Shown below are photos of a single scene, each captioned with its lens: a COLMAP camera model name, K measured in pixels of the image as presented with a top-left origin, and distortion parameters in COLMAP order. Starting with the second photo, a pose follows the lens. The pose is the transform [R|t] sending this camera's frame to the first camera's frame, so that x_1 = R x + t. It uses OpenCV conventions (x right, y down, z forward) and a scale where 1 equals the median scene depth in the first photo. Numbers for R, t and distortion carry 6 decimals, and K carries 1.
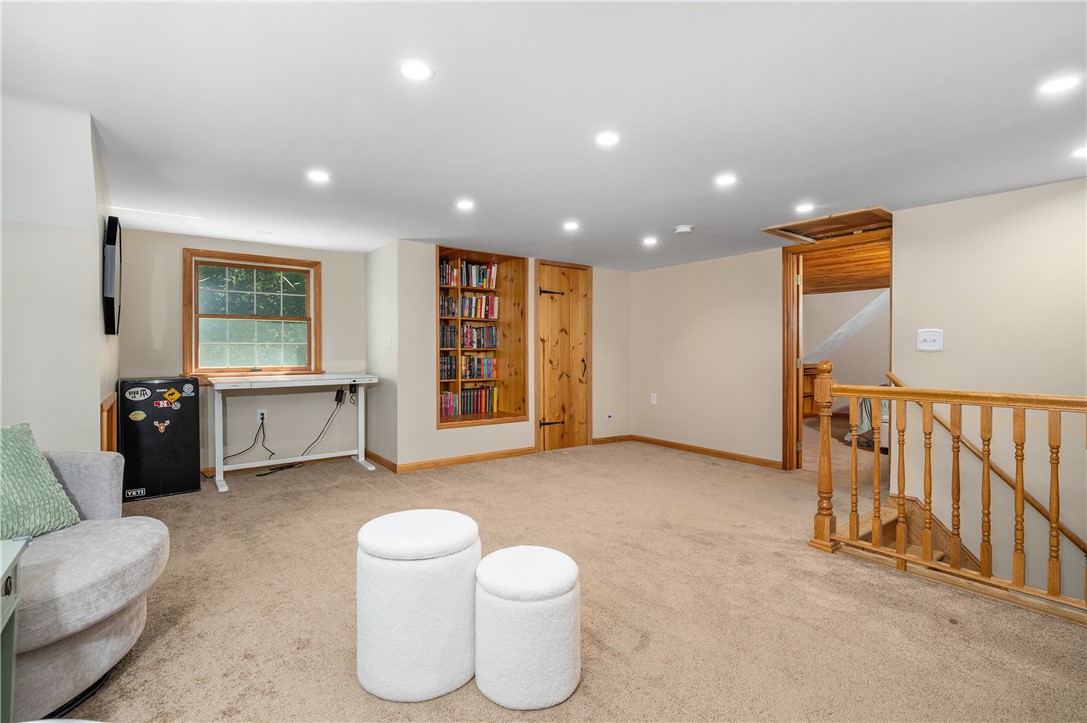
lens RADIAL K [[511.8, 0, 542.3], [0, 511.8, 342.9], [0, 0, 1]] dist [0.002885, 0.000504]
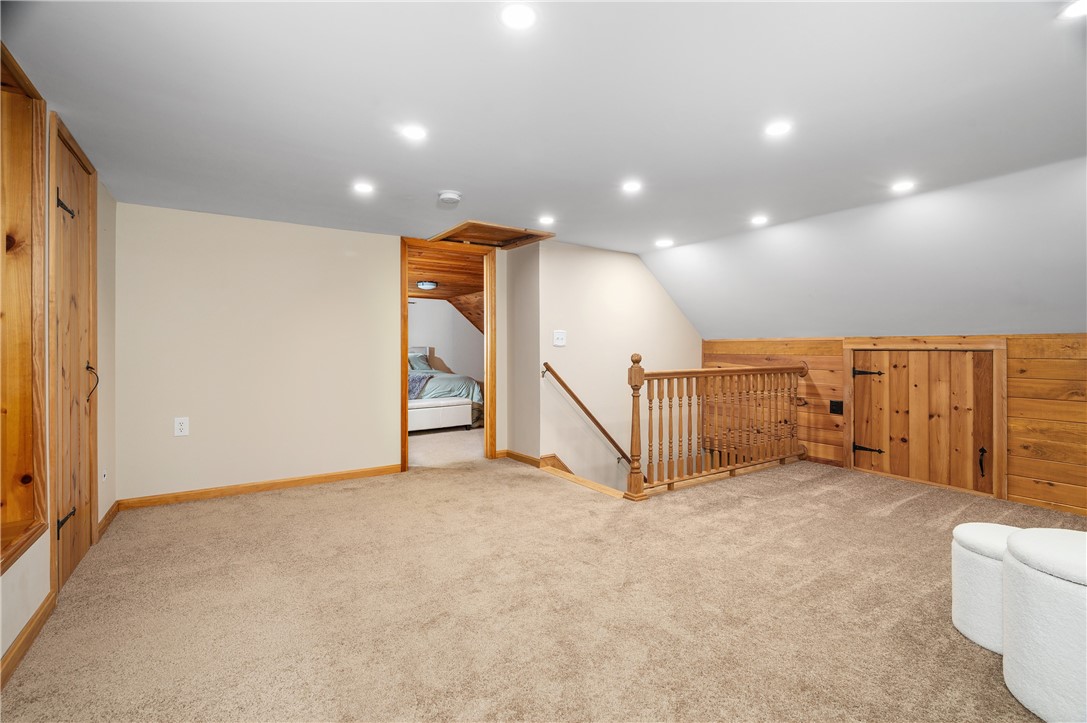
lens RADIAL K [[485.0, 0, 540.9], [0, 485.0, 342.8], [0, 0, 1]] dist [-0.000930, -0.000050]
pose [[0.080579, 0.003633, 0.996742, -0.572707], [-0.014659, 0.999890, -0.002460, 0.011064], [-0.996640, -0.014413, 0.080624, 0.955528]]
